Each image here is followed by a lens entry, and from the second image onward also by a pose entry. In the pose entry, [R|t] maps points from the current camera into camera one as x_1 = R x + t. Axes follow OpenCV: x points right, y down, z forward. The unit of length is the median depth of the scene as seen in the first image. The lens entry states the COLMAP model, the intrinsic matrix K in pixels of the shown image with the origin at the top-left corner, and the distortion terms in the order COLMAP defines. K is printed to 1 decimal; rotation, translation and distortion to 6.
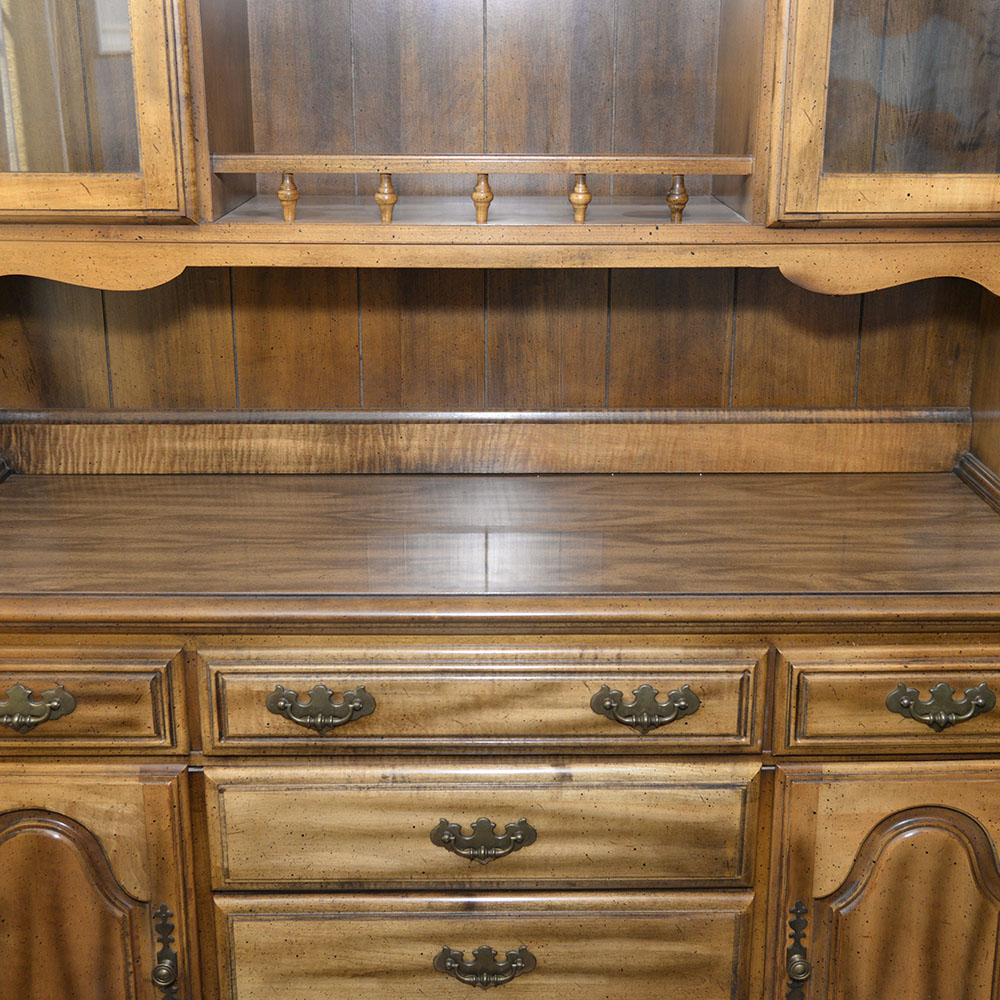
lens RADIAL K [[1415.6, 0, 505.0], [0, 1415.6, 498.8], [0, 0, 1]] dist [0.019091, 0.000000]
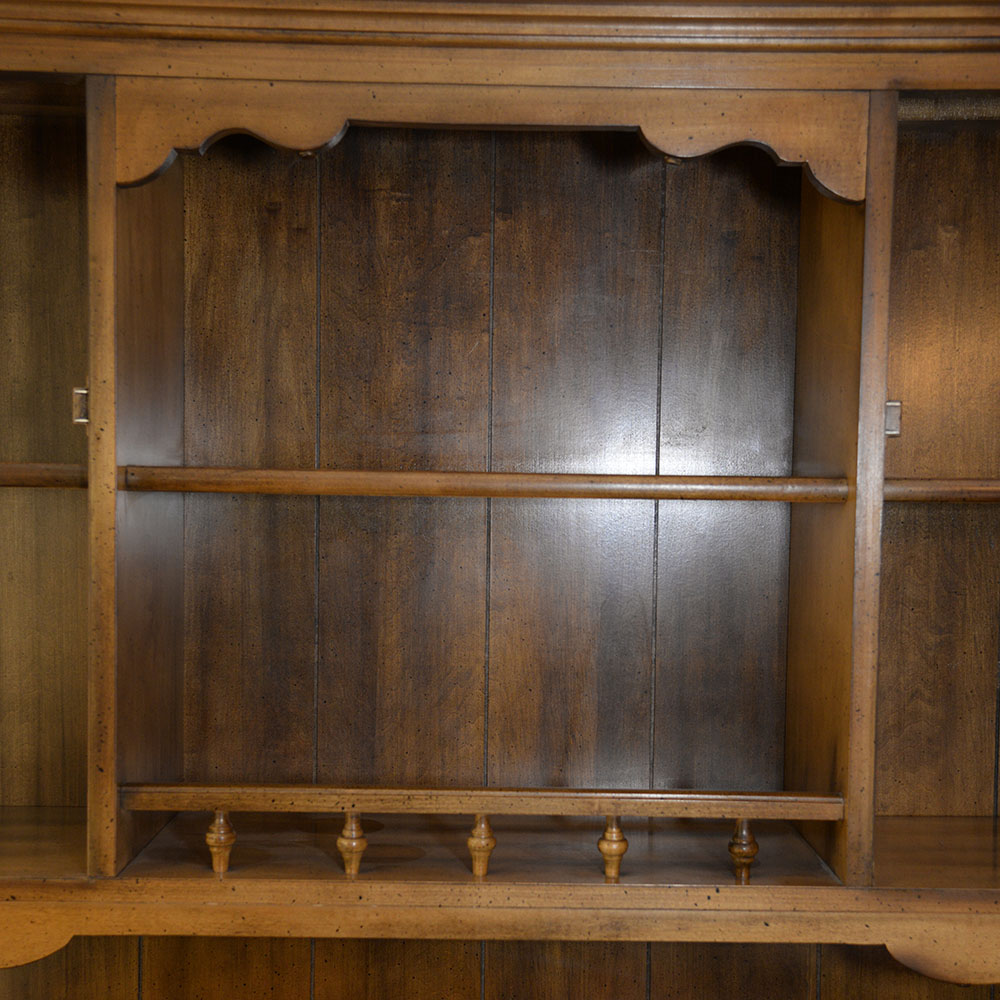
lens RADIAL K [[1727.6, 0, 508.5], [0, 1727.6, 595.4], [0, 0, 1]] dist [0.104047, 0.000000]
pose [[0.999912, 0.012847, 0.003363, -0.006200], [-0.011647, 0.970008, -0.242795, -0.110424], [-0.006381, 0.242734, 0.970072, 0.079511]]
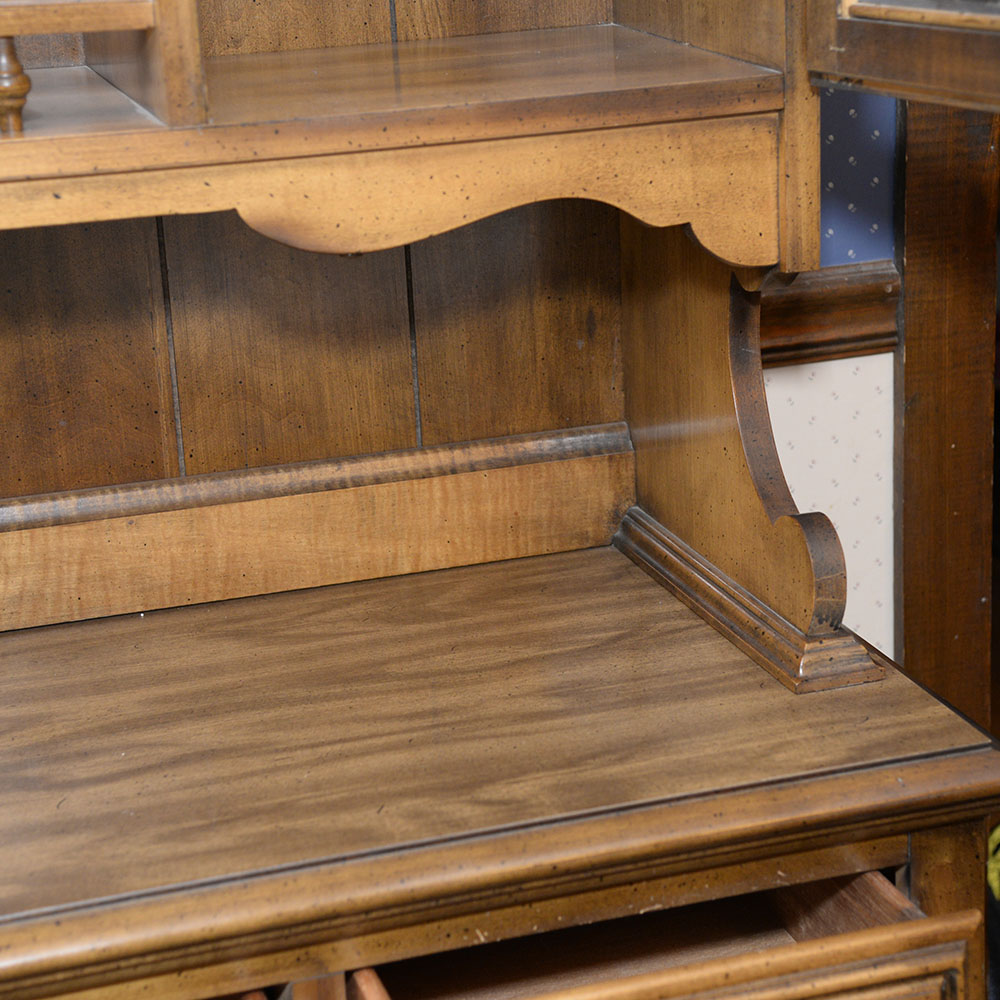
lens RADIAL K [[2500.4, 0, 570.8], [0, 2500.4, 498.2], [0, 0, 1]] dist [0.223040, 0.000000]
pose [[0.948774, -0.124827, 0.290250, 0.032087], [0.131040, 0.991375, -0.001988, -0.042028], [-0.287499, 0.039920, 0.956949, 0.110646]]
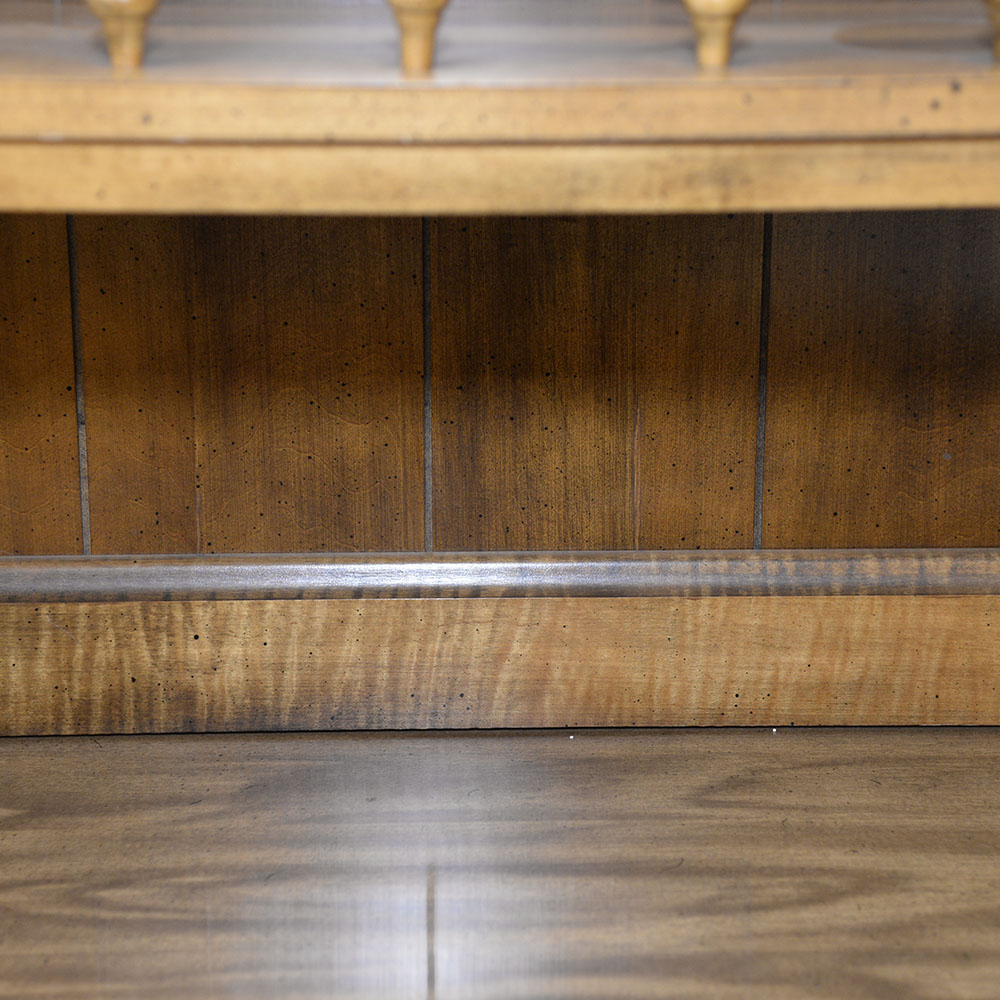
lens RADIAL K [[2713.0, 0, 494.6], [0, 2713.0, 502.5], [0, 0, 1]] dist [0.367434, 0.000000]
pose [[0.999841, -0.005961, 0.016814, -0.009118], [0.005860, 0.999965, 0.006029, -0.092615], [-0.016849, -0.005929, 0.999840, 0.338525]]
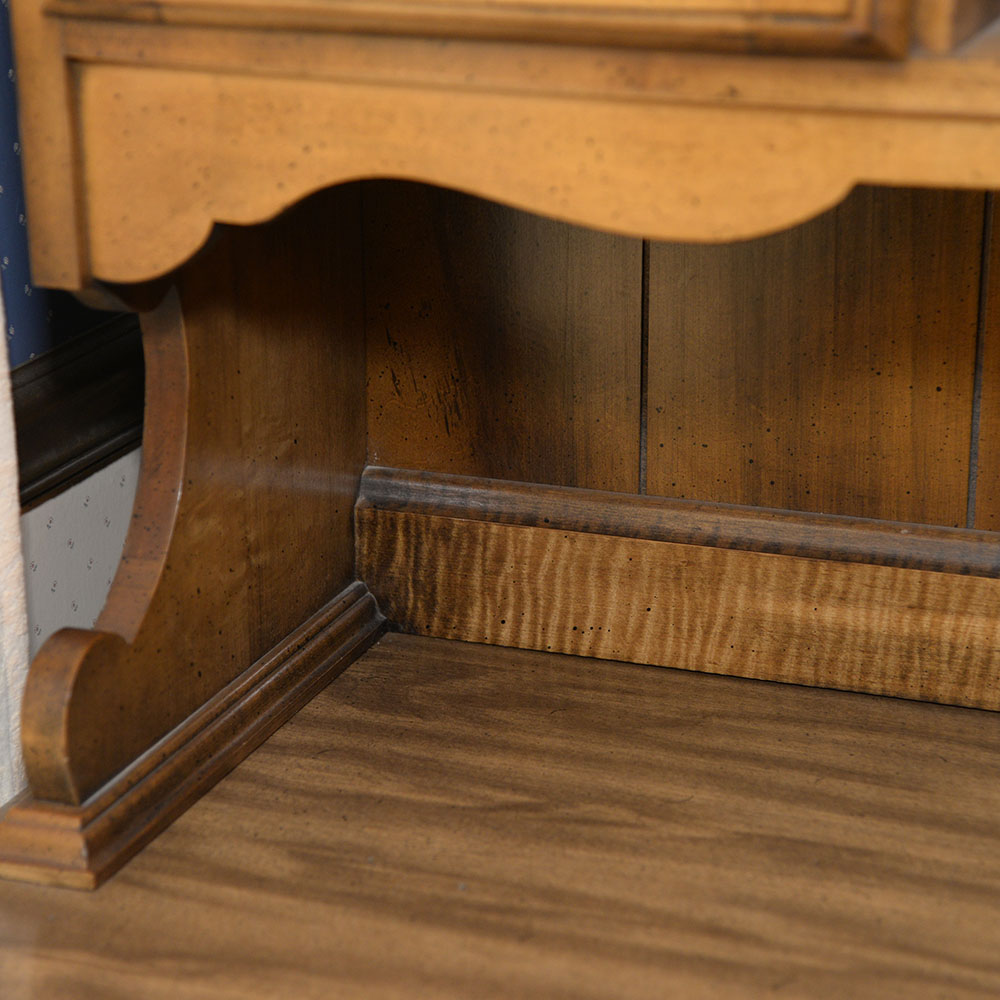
lens RADIAL K [[2713.0, 0, 490.8], [0, 2713.0, 496.4], [0, 0, 1]] dist [0.367434, 0.000000]
pose [[0.931755, 0.102537, -0.348310, -0.065034], [-0.097766, 0.994717, 0.031299, -0.094163], [0.349679, 0.004890, 0.936857, 0.330518]]
